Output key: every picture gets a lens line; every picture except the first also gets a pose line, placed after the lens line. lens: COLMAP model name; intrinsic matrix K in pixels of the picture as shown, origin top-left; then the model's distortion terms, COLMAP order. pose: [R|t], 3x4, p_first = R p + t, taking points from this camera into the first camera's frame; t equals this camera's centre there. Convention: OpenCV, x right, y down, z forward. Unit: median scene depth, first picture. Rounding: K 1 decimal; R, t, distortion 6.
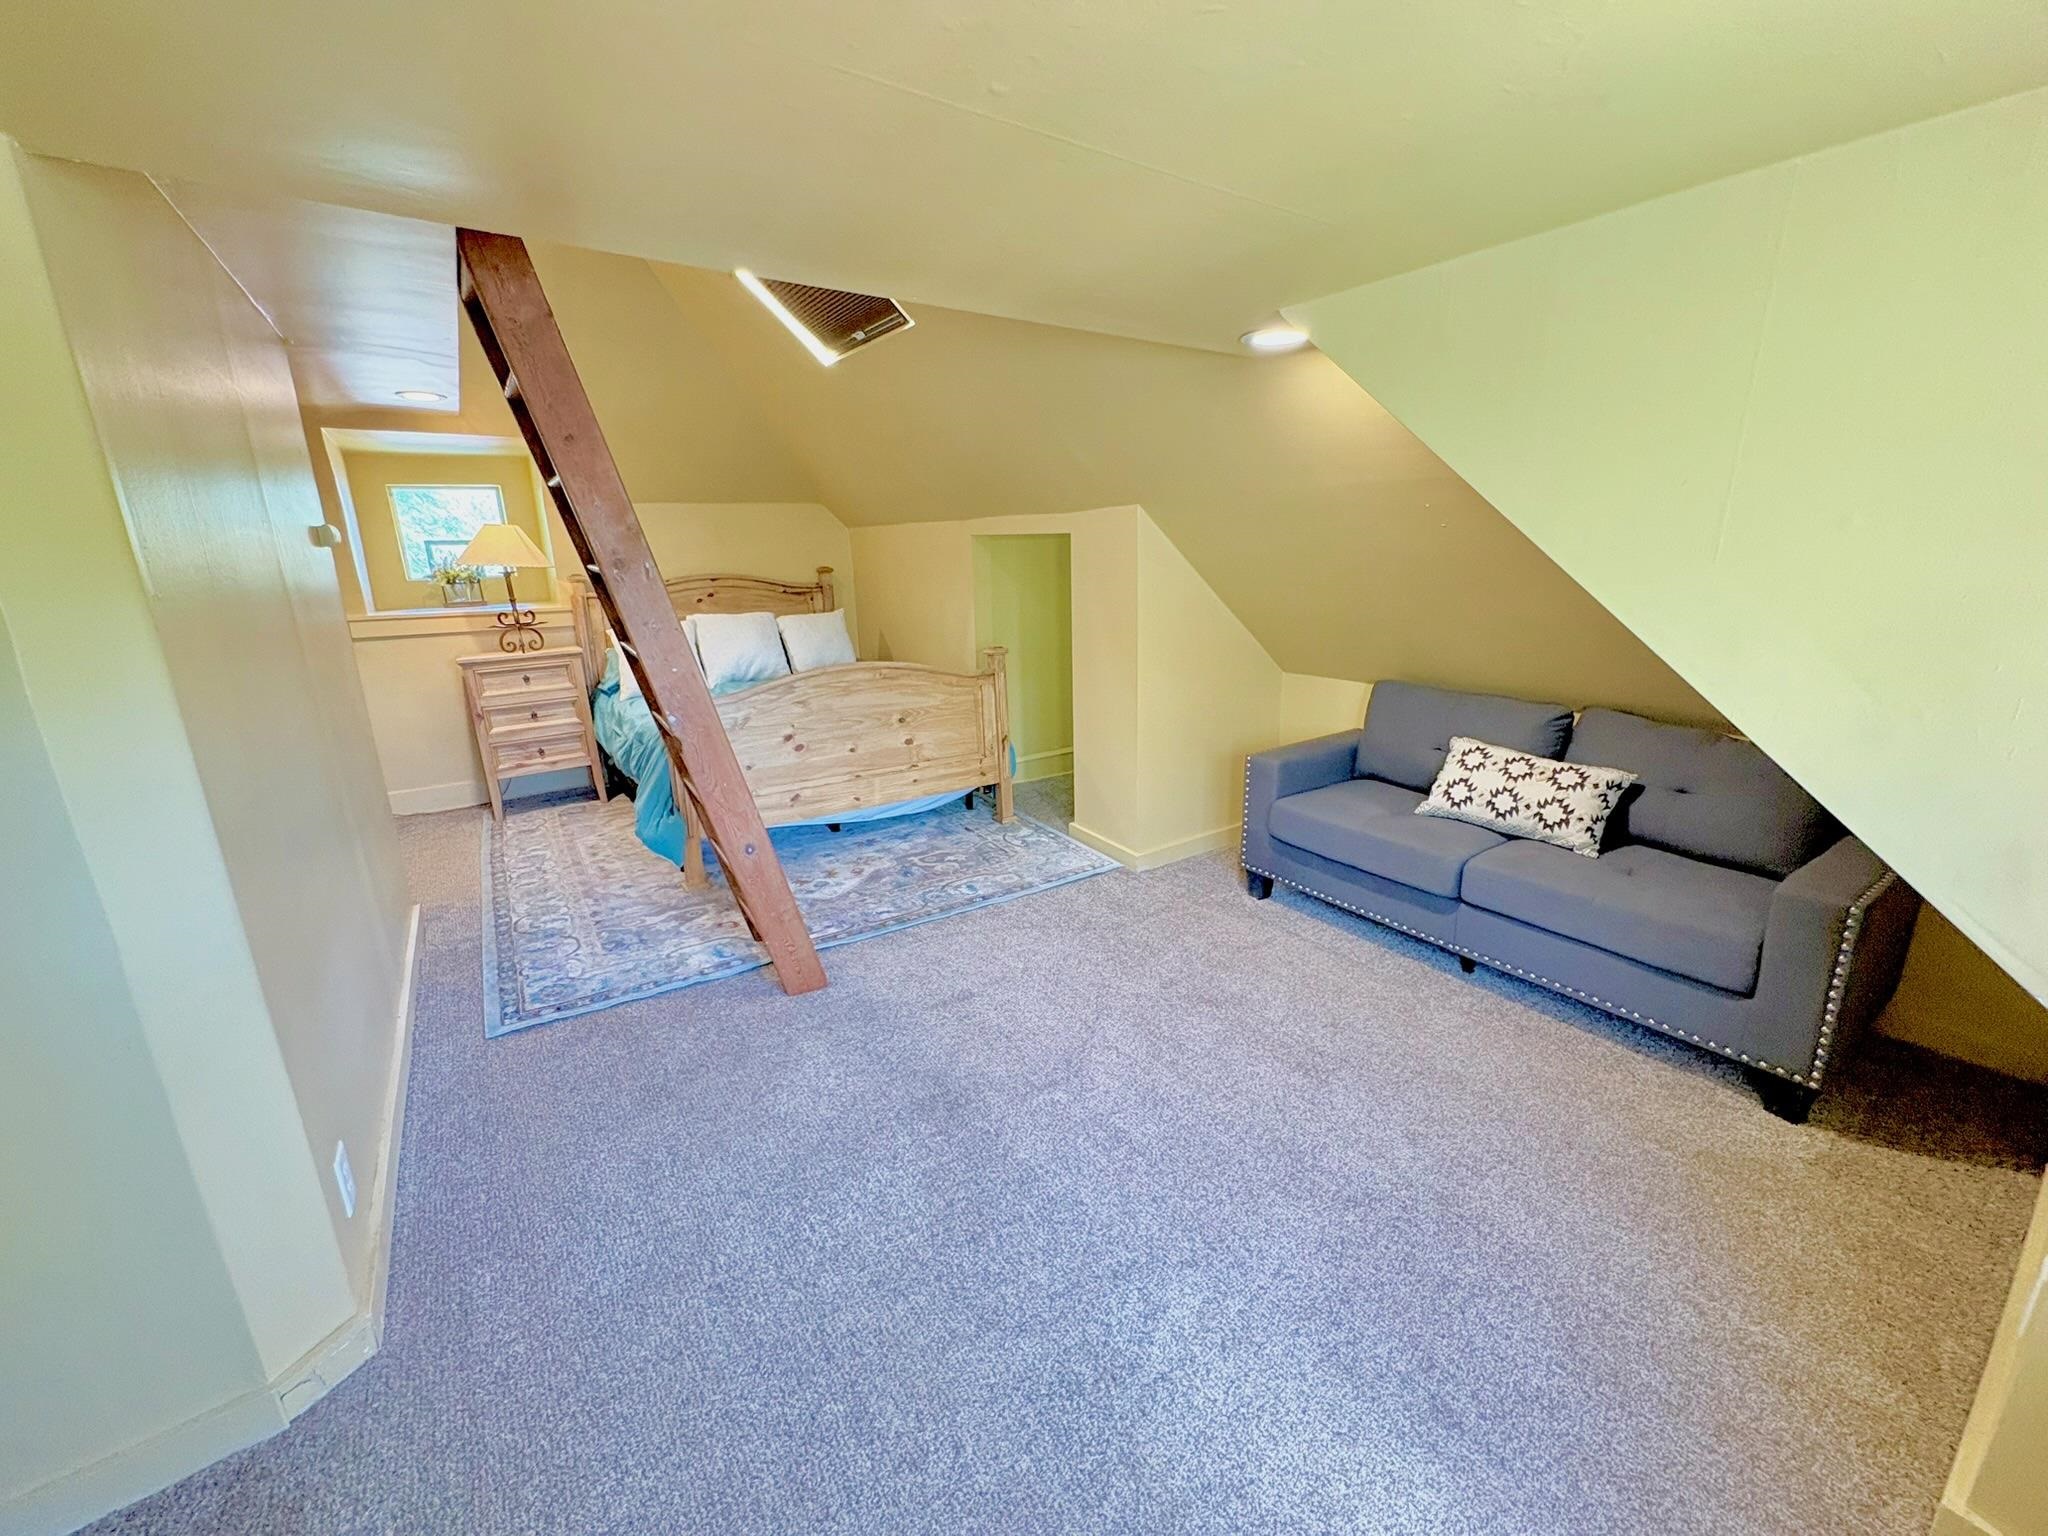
lens RADIAL K [[831.9, 0, 1022.7], [0, 831.9, 745.4], [0, 0, 1]] dist [0.009636, 0.000003]
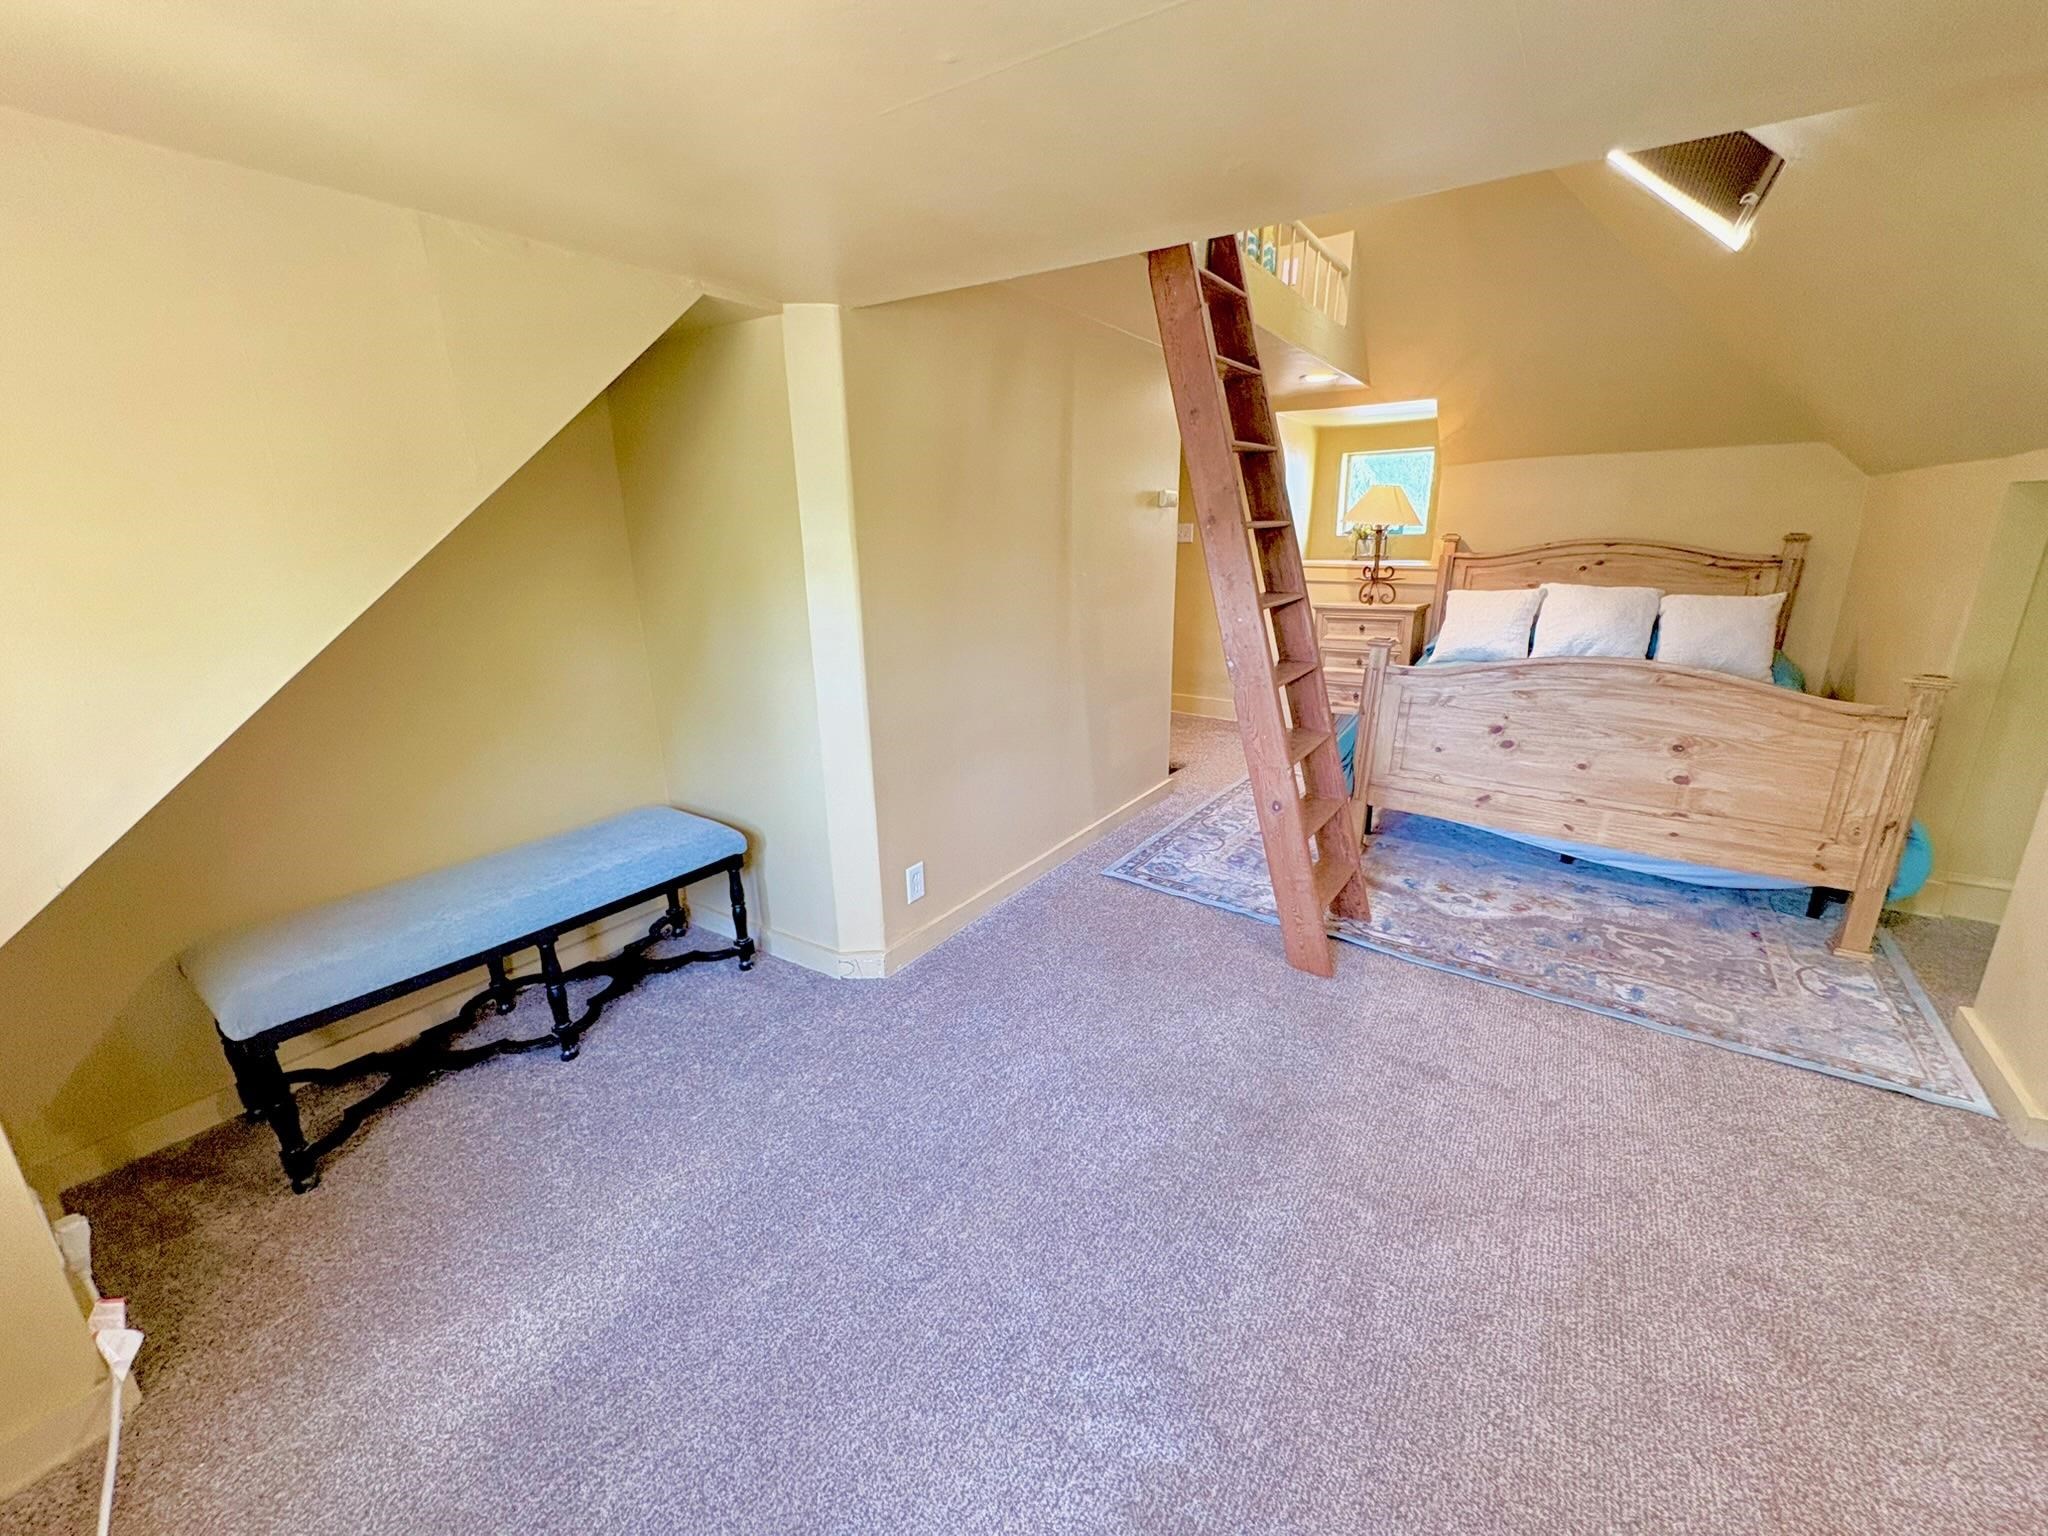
lens RADIAL K [[822.2, 0, 1024.0], [0, 822.2, 768.0], [0, 0, 1]] dist [0.003918, 0.000222]
pose [[0.378476, 0.279850, -0.882292, 0.280561], [-0.216493, 0.953525, 0.209575, -0.041548], [0.899937, 0.111691, 0.421472, 0.196326]]
